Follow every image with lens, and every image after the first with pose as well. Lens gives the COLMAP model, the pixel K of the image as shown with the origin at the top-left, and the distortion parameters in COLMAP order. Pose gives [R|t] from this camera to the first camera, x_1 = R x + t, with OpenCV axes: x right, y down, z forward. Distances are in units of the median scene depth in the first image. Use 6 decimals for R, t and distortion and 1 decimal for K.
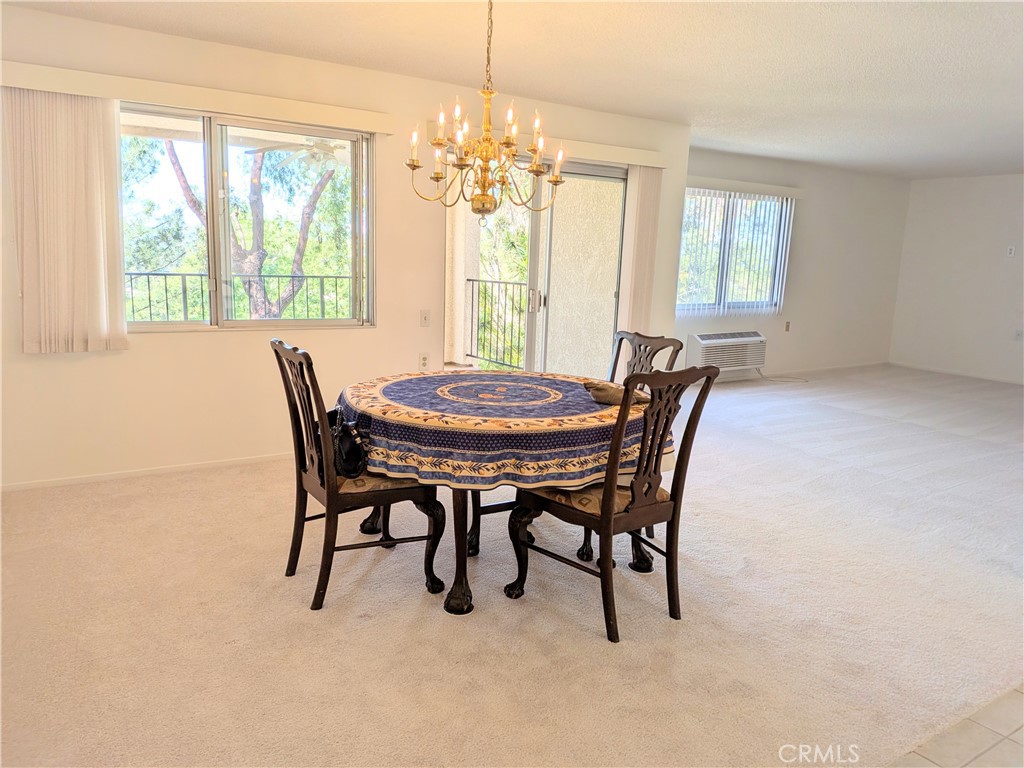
lens RADIAL K [[737.5, 0, 504.3], [0, 737.5, 382.0], [0, 0, 1]] dist [0.028938, -0.046232]
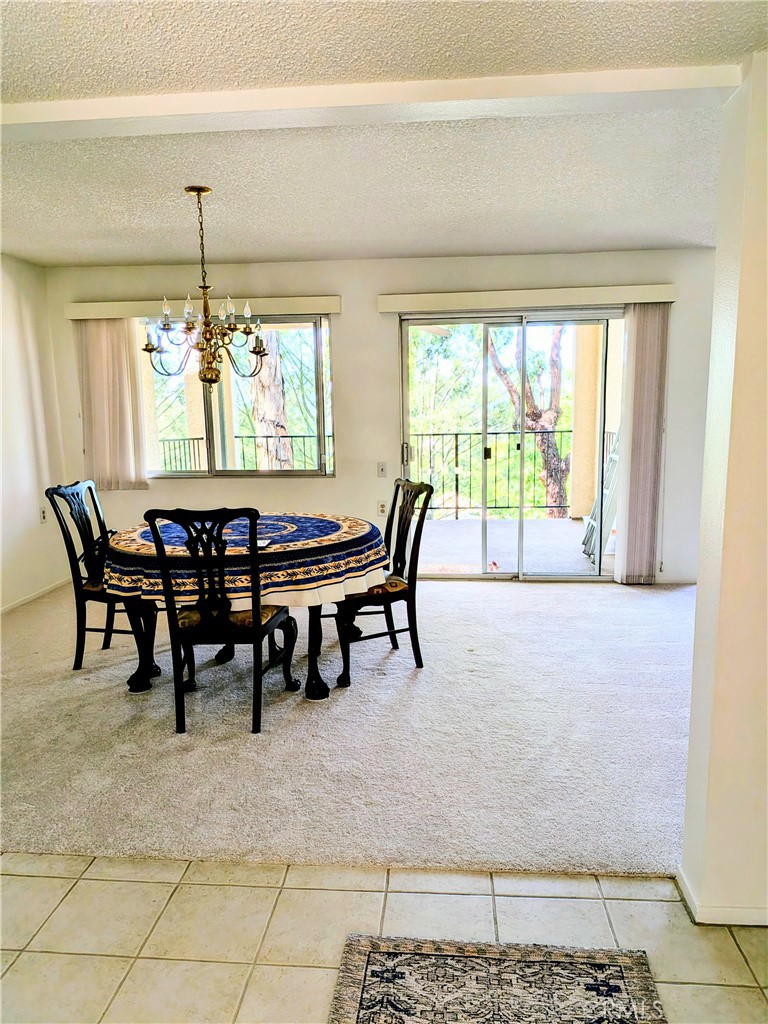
lens RADIAL K [[737.5, 0, 379.1], [0, 737.5, 531.8], [0, 0, 1]] dist [0.028938, -0.046232]
pose [[0.790800, 0.053101, -0.609767, 1.008725], [-0.059083, 0.998200, 0.010303, -0.007425], [0.609217, 0.027879, 0.792514, 0.211710]]
